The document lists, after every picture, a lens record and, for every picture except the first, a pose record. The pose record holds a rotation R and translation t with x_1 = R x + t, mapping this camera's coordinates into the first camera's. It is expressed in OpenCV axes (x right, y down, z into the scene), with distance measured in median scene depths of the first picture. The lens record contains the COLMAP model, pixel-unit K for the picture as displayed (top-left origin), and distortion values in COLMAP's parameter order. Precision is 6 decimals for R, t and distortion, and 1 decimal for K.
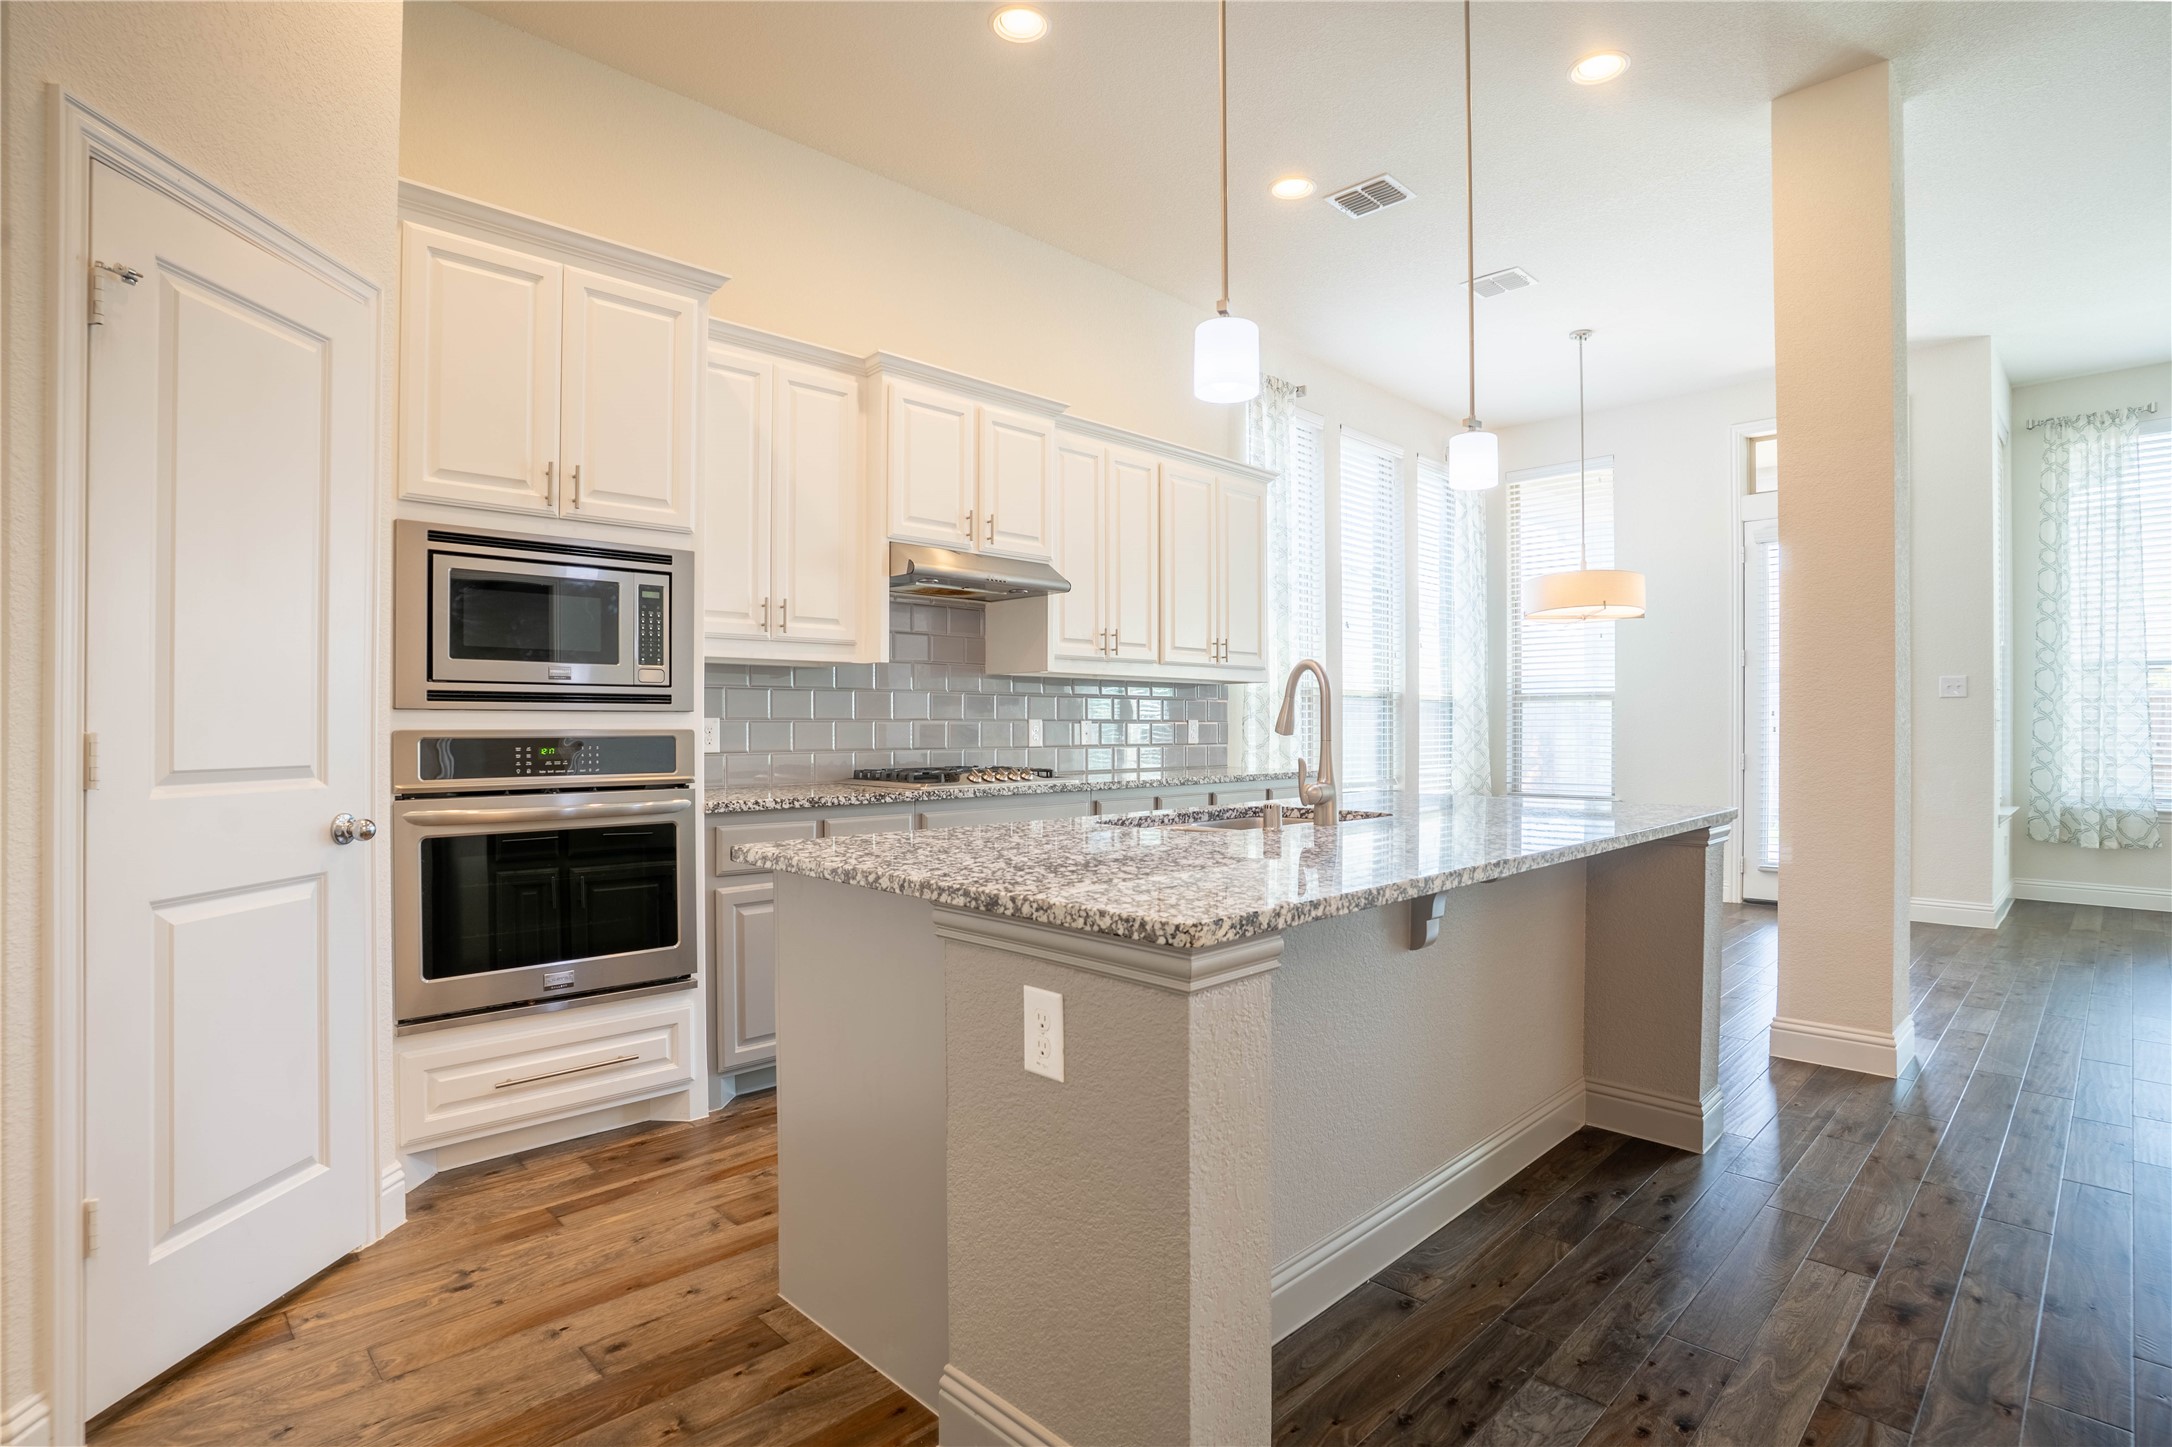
lens RADIAL K [[1058.7, 0, 1080.8], [0, 1058.7, 735.2], [0, 0, 1]] dist [-0.068668, 0.027885]
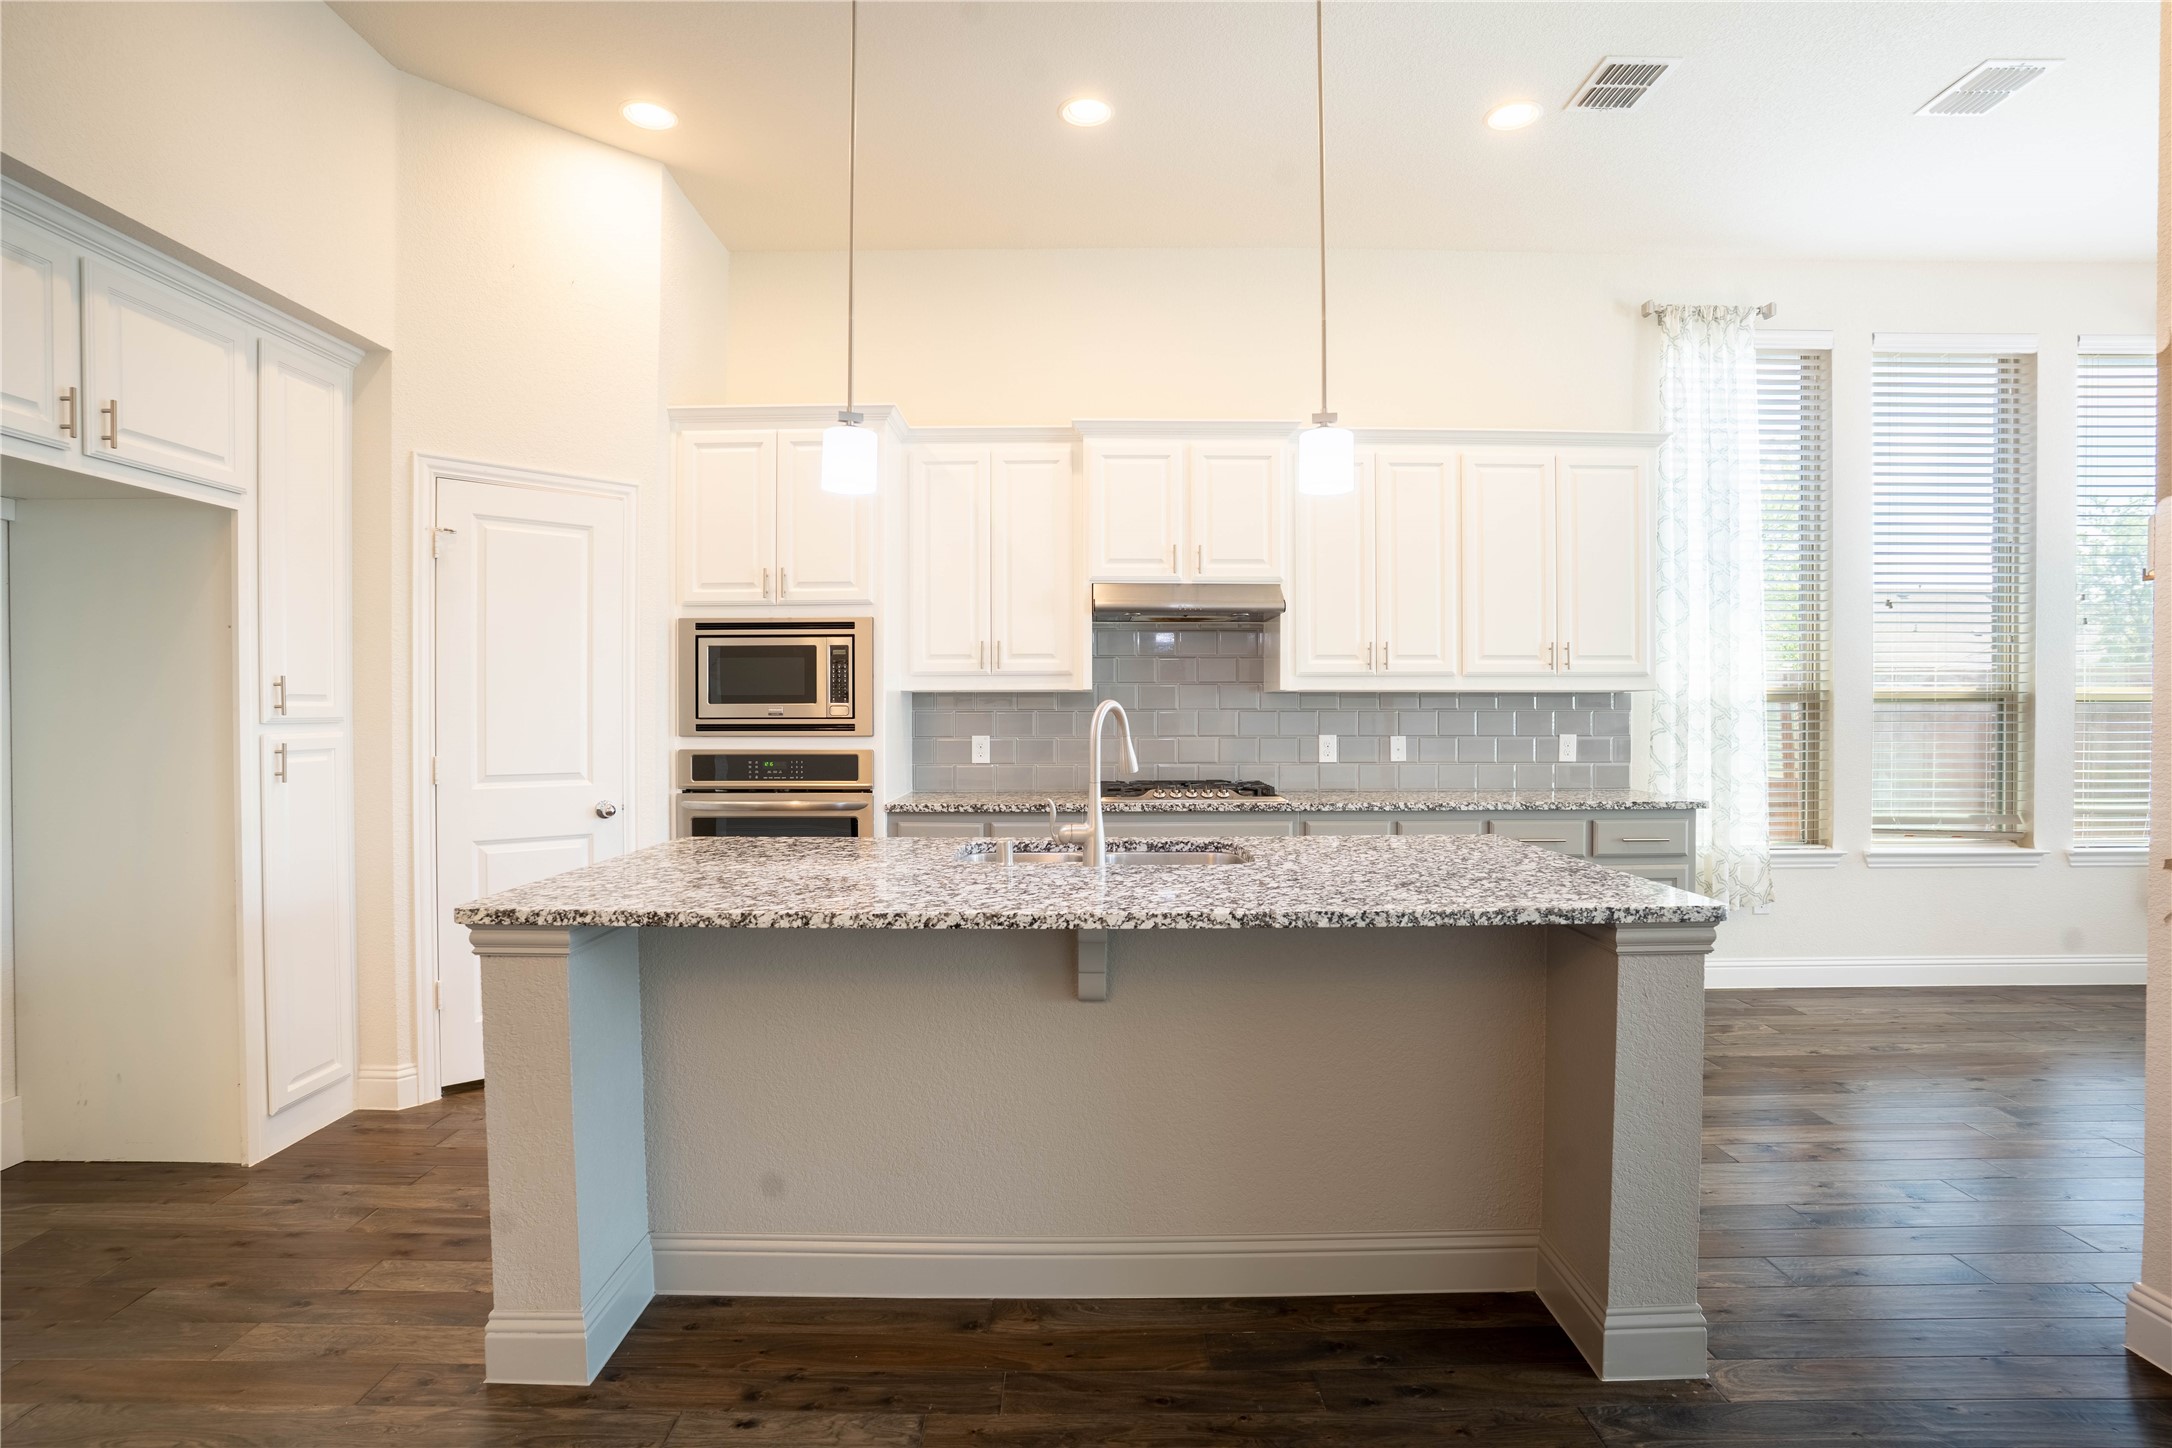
lens RADIAL K [[1058.7, 0, 1091.2], [0, 1058.7, 723.8], [0, 0, 1]] dist [-0.068668, 0.027885]
pose [[0.719507, 0.006876, -0.694451, 0.771758], [-0.004665, 0.999976, 0.005068, -0.046628], [0.694470, -0.000407, 0.719522, 0.222020]]
